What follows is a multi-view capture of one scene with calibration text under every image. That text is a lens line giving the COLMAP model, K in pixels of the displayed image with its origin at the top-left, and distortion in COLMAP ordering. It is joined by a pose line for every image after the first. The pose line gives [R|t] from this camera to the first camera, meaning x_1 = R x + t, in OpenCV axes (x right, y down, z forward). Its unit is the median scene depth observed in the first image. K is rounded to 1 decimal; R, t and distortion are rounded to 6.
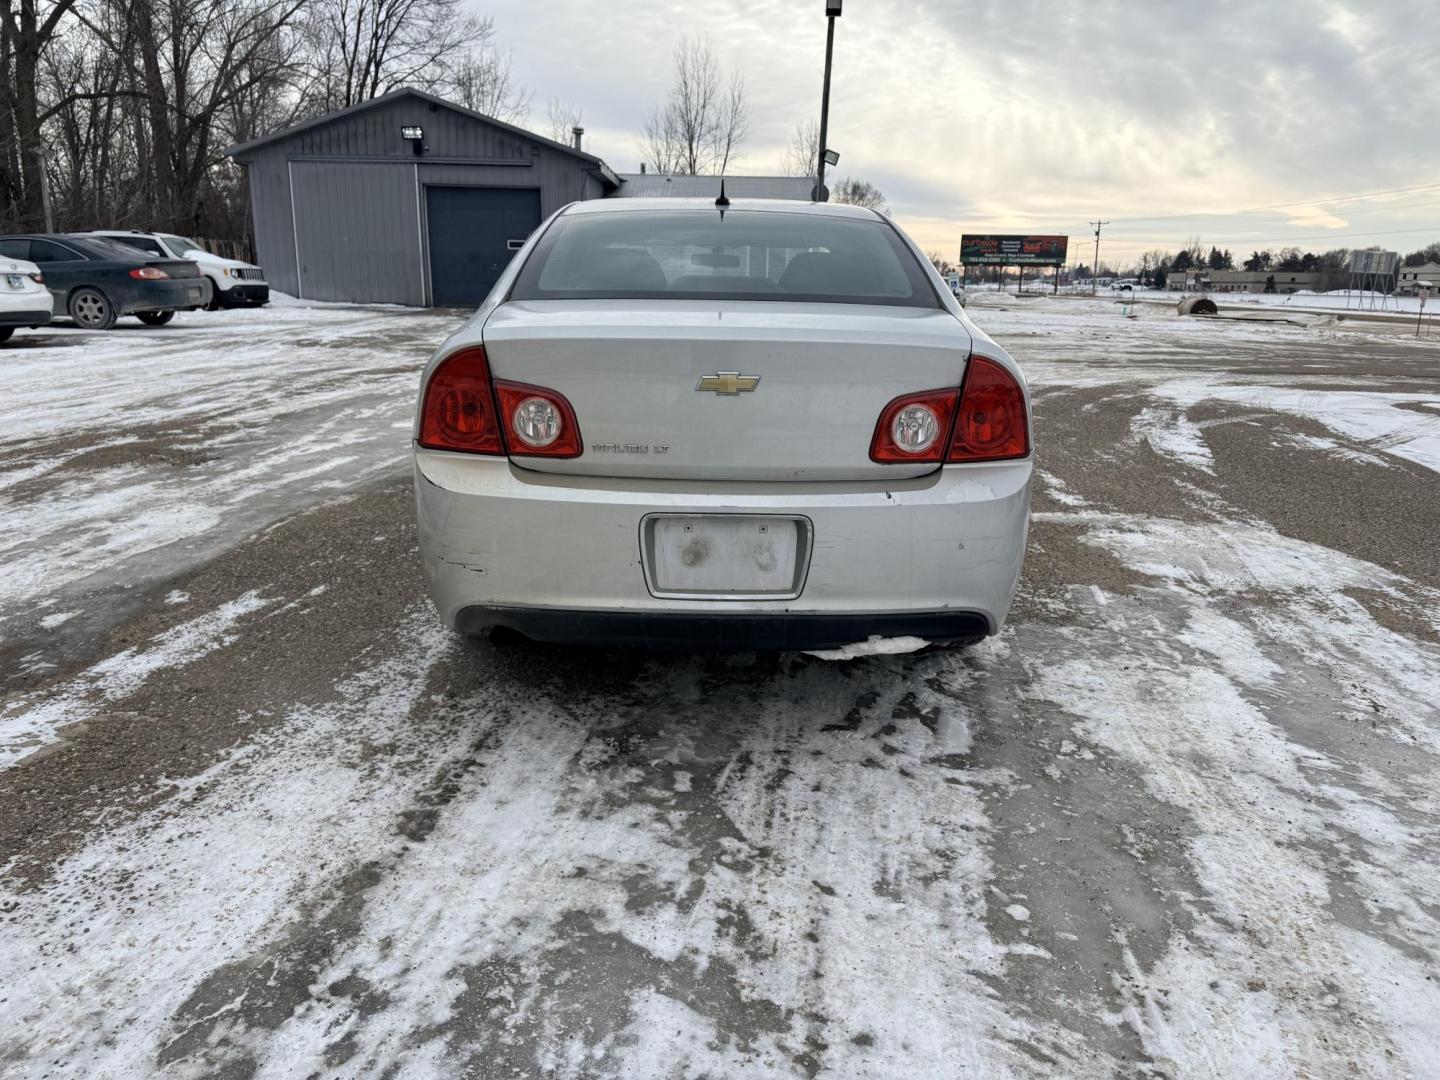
lens RADIAL K [[1012.2, 0, 718.0], [0, 1012.2, 528.4], [0, 0, 1]] dist [0.045927, -0.048429]
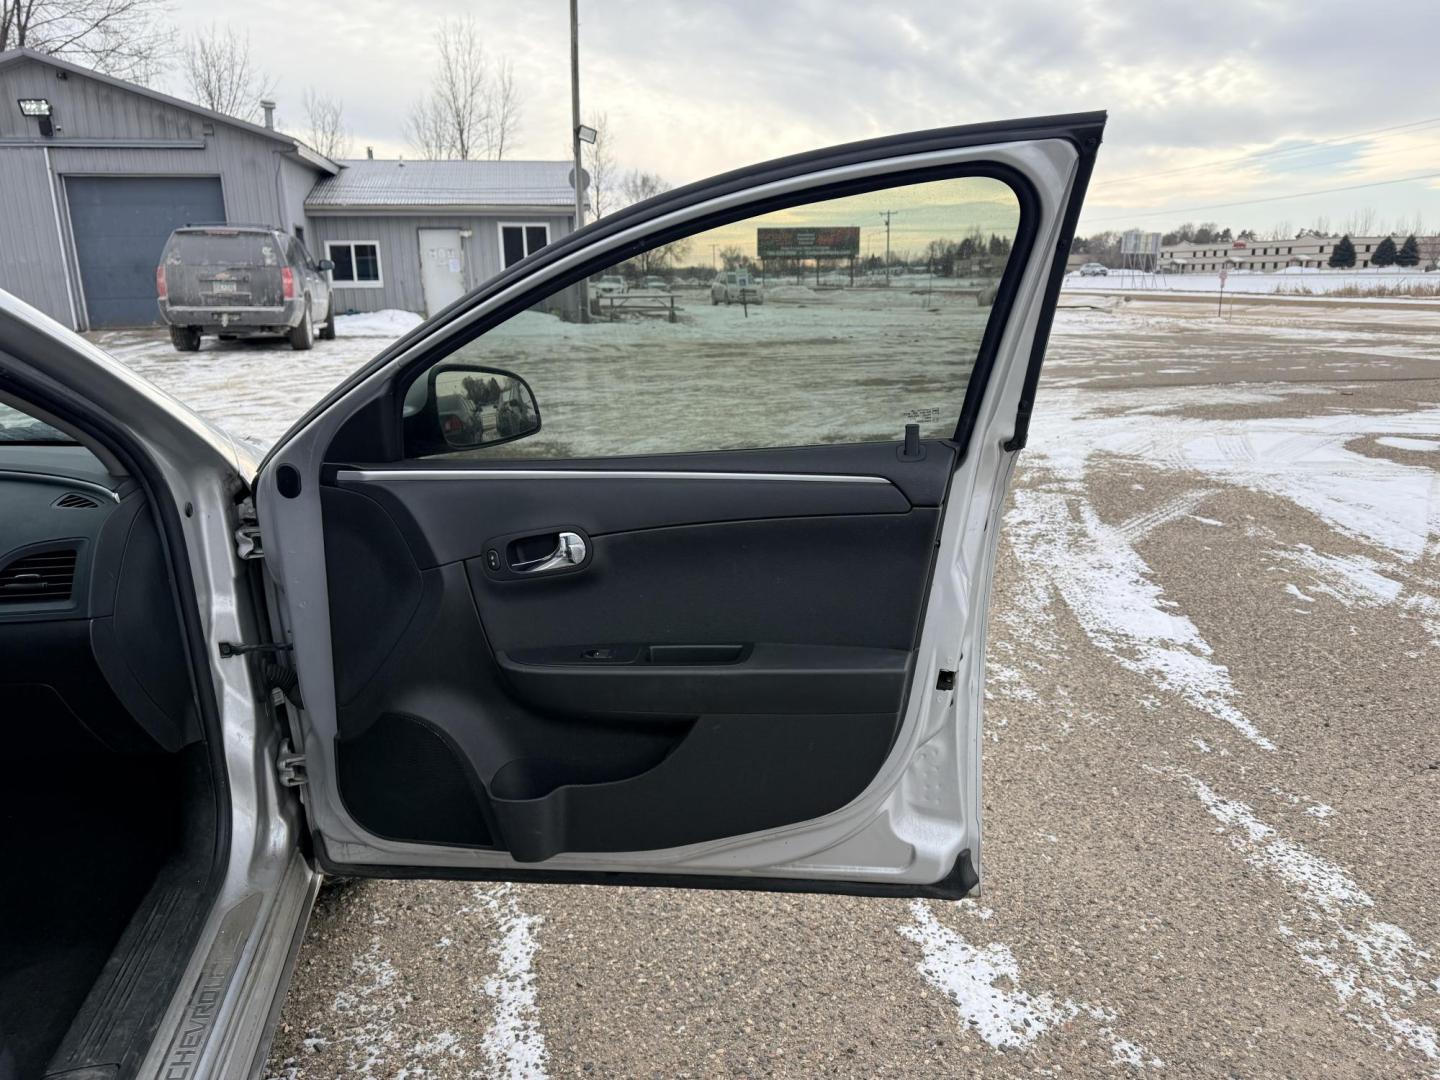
lens RADIAL K [[1012.2, 0, 718.2], [0, 1012.2, 552.5], [0, 0, 1]] dist [0.045927, -0.048429]
pose [[0.982185, -0.081047, 0.169539, 0.046684], [0.076951, 0.996565, 0.030602, -0.037505], [-0.171437, -0.017011, 0.985048, 0.145834]]
